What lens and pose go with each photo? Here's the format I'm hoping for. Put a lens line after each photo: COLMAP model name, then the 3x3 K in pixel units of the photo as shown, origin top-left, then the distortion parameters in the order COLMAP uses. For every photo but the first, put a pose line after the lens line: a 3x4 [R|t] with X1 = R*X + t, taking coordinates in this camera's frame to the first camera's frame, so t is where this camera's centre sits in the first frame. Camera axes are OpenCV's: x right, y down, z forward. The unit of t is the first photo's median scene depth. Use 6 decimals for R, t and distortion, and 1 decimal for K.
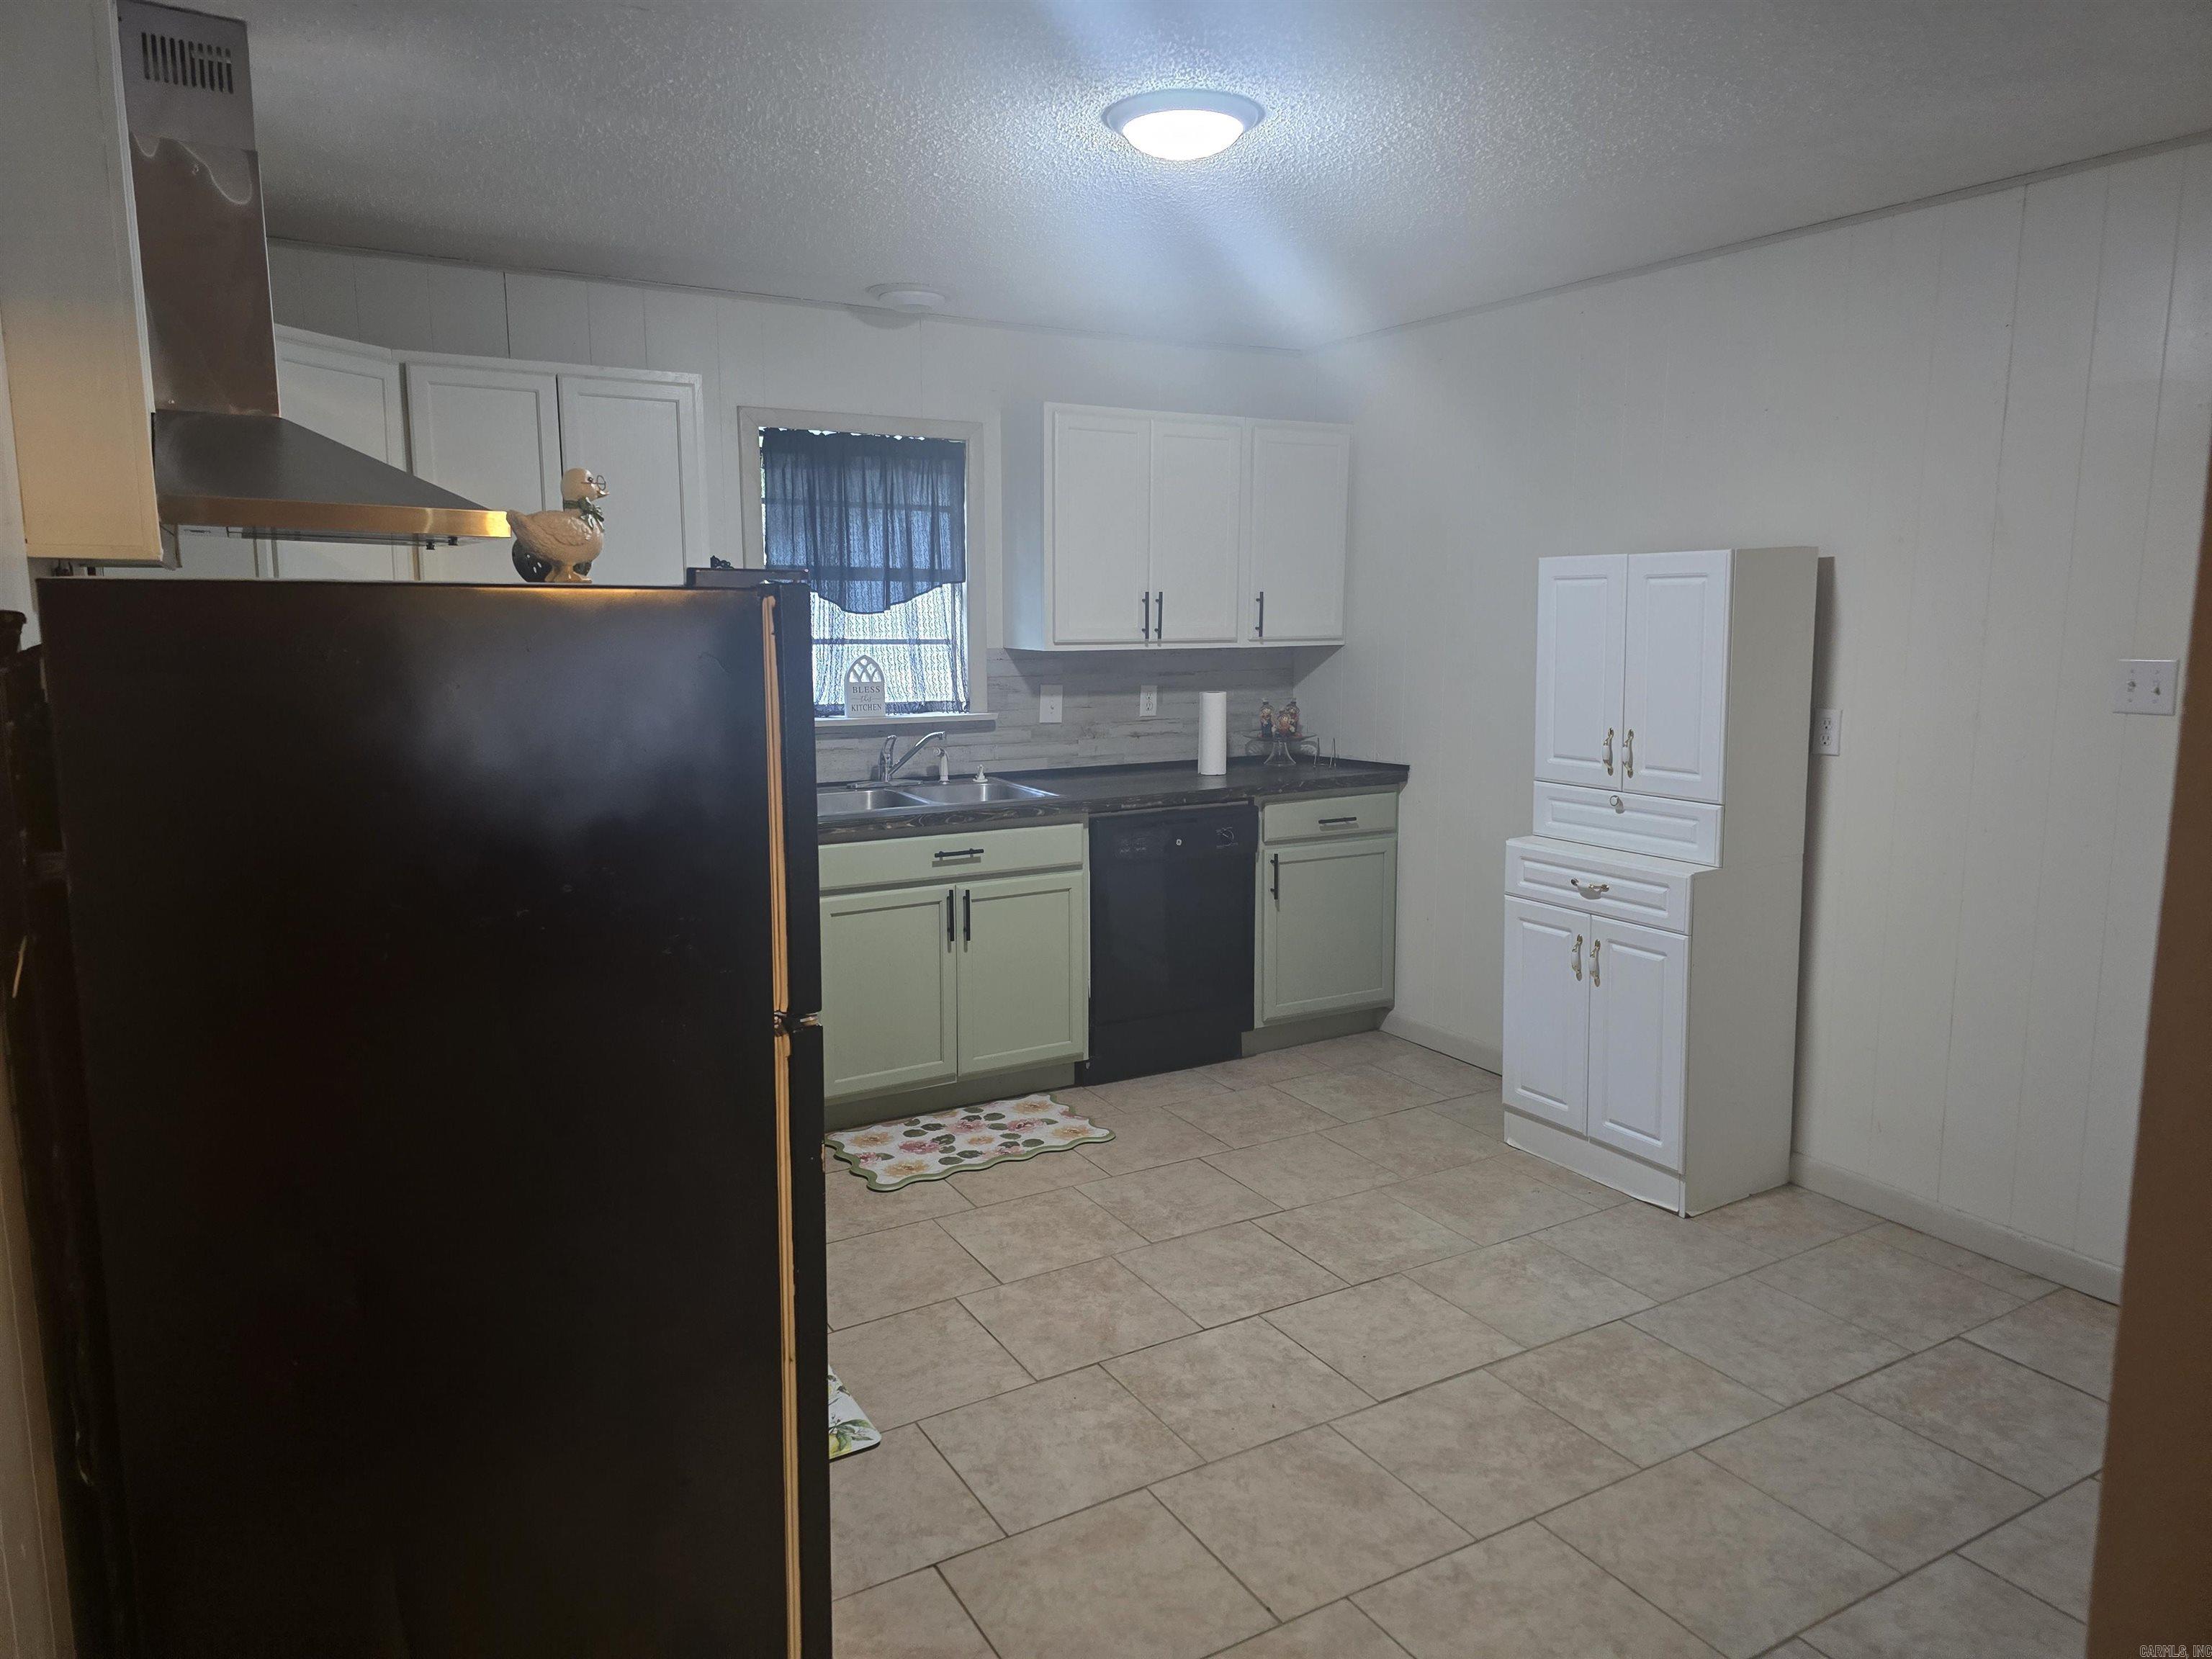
lens RADIAL K [[1491.6, 0, 1116.4], [0, 1491.6, 811.1], [0, 0, 1]] dist [0.058980, -0.042211]
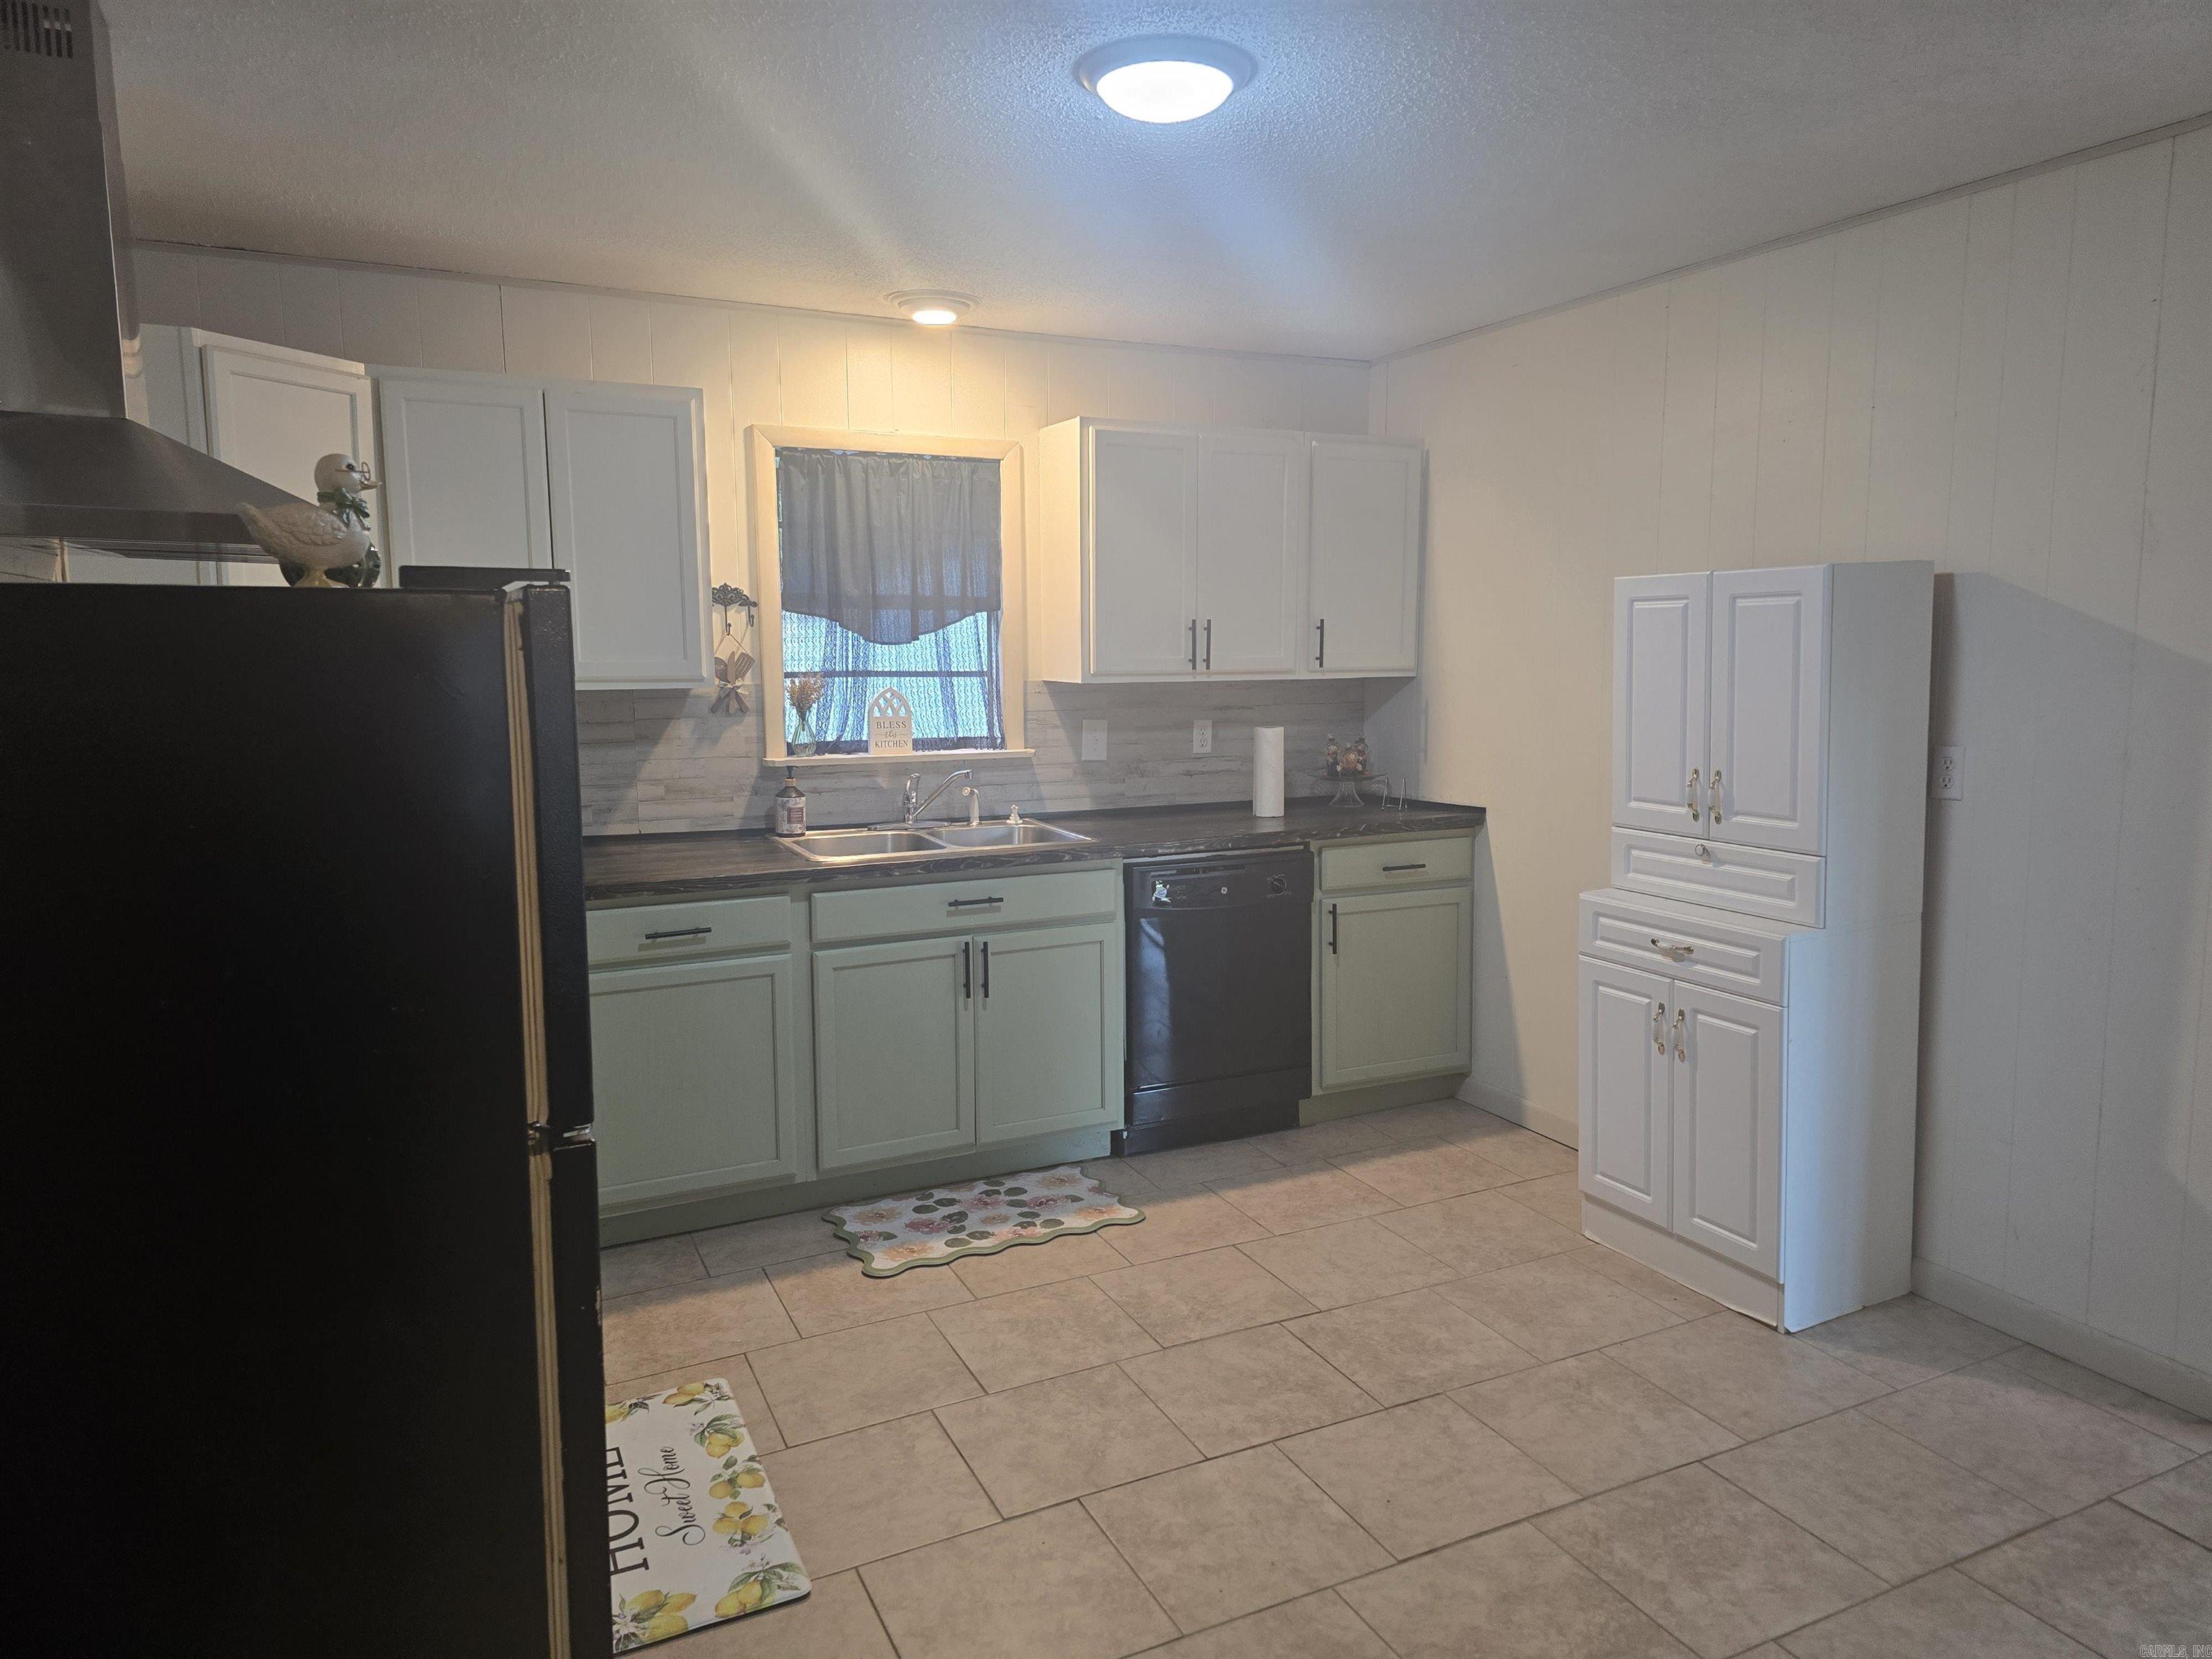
lens RADIAL K [[1491.6, 0, 1146.9], [0, 1491.6, 803.5], [0, 0, 1]] dist [0.058980, -0.042211]
pose [[0.997666, 0.003061, -0.068217, 0.068255], [-0.005110, 0.999540, -0.029879, -0.006204], [0.068094, 0.030158, 0.997223, 0.097864]]
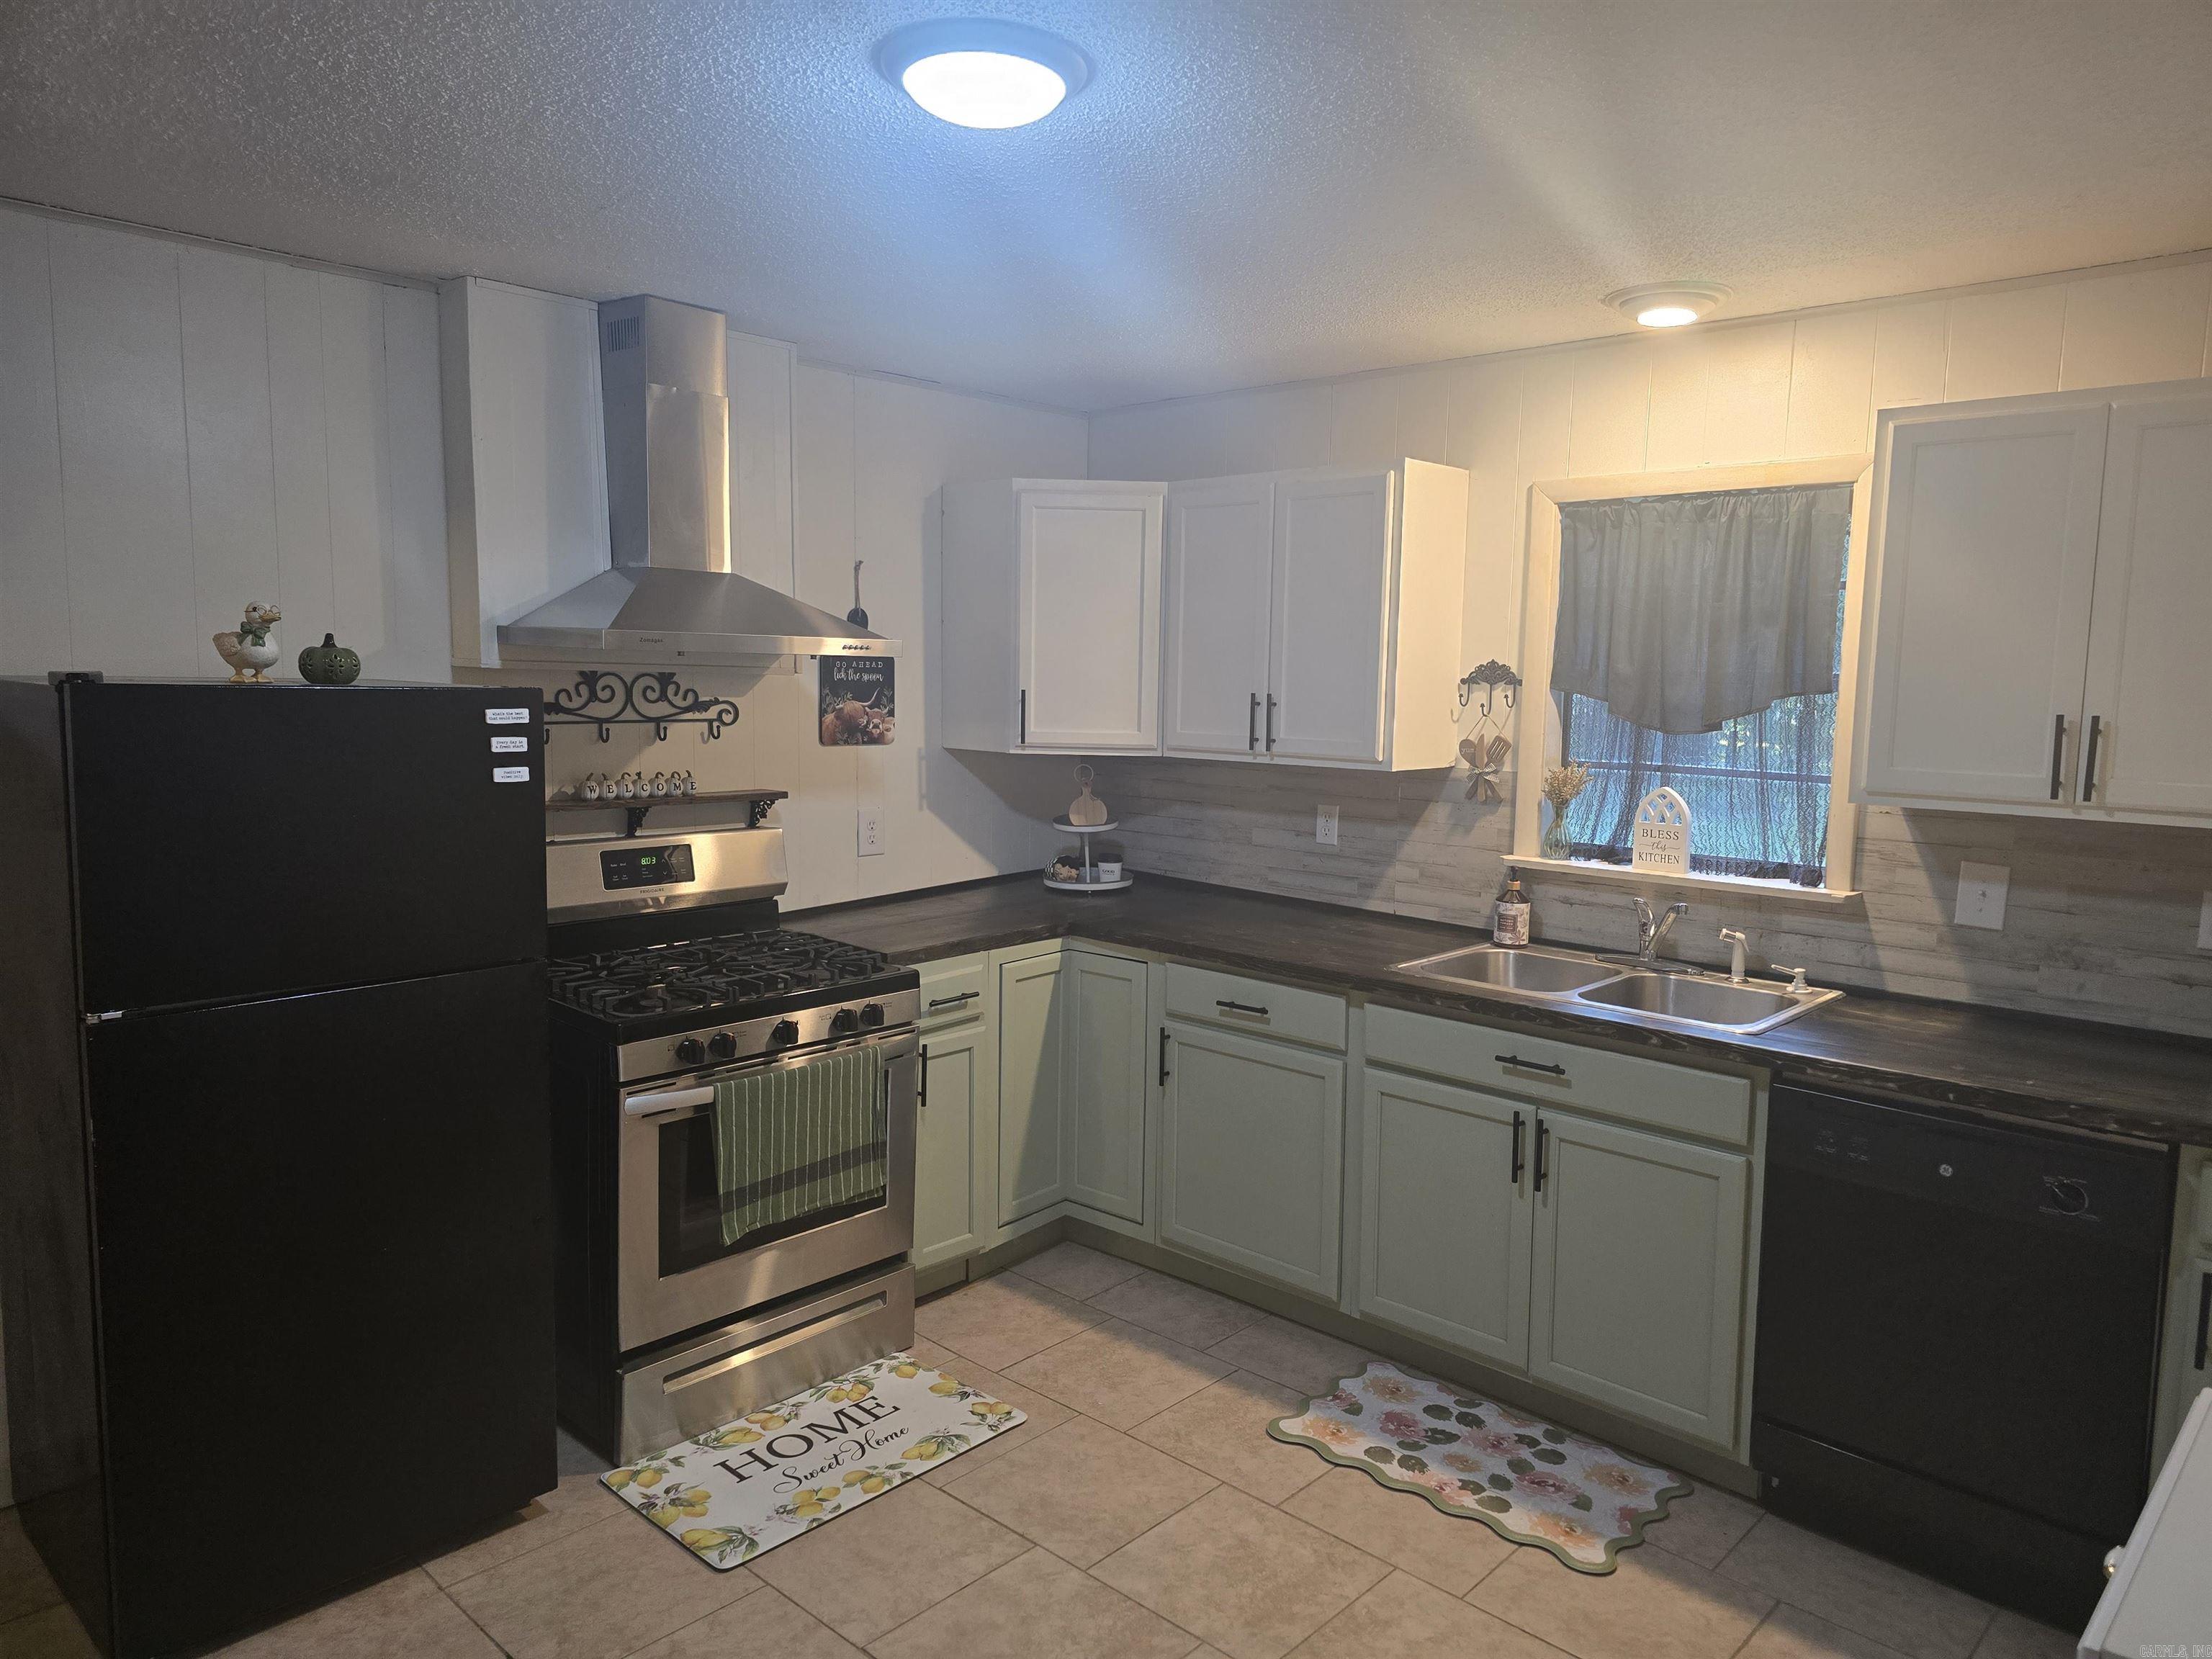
lens RADIAL K [[1491.6, 0, 1166.0], [0, 1491.6, 820.8], [0, 0, 1]] dist [0.058980, -0.042211]
pose [[0.288479, 0.089171, -0.953325, 0.573048], [-0.164381, 0.985484, 0.042437, -0.096286], [0.943270, 0.144467, 0.298950, 0.661186]]
